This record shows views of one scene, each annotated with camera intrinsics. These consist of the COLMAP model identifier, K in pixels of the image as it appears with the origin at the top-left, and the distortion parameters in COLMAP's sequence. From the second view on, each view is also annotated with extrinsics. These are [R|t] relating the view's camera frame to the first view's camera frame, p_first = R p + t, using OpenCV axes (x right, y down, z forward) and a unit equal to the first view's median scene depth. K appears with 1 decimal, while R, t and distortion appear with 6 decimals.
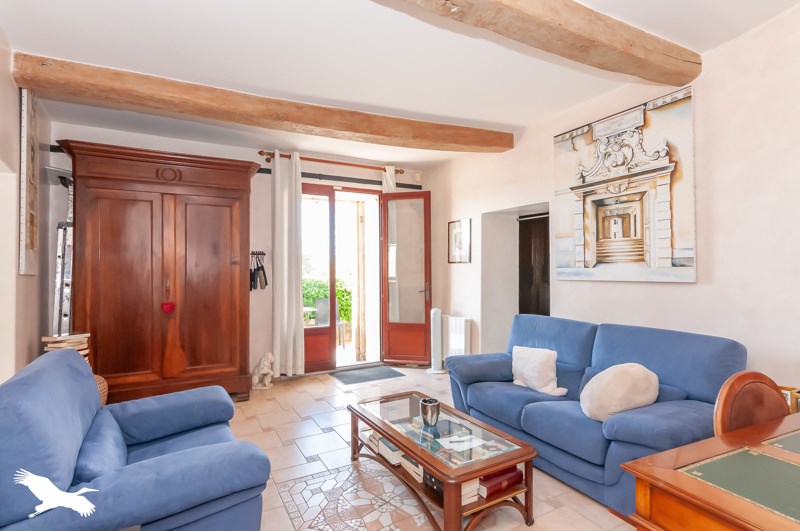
lens RADIAL K [[401.1, 0, 399.2], [0, 401.1, 266.6], [0, 0, 1]] dist [-0.000045, -0.000002]
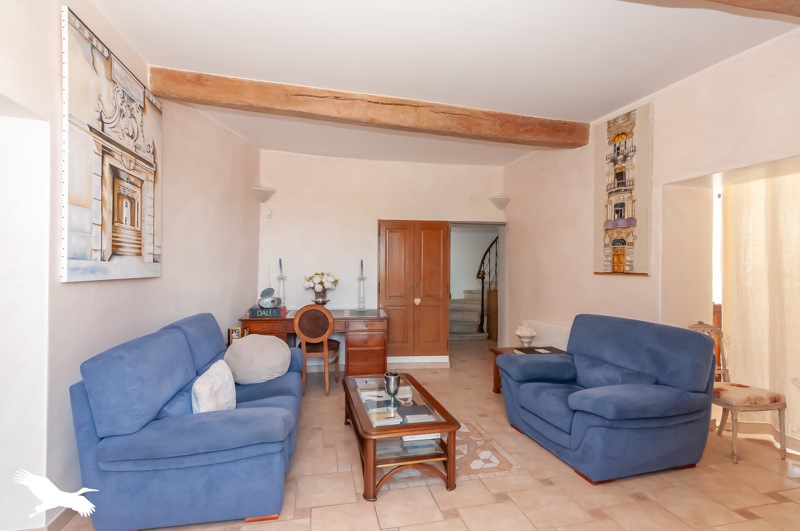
lens RADIAL K [[401.1, 0, 399.7], [0, 401.1, 267.6], [0, 0, 1]] dist [-0.000045, -0.000002]
pose [[-0.961398, -0.007997, 0.275046, -0.193525], [-0.012229, 0.999832, -0.013673, 0.017418], [-0.274890, -0.016509, -0.961334, 1.549254]]
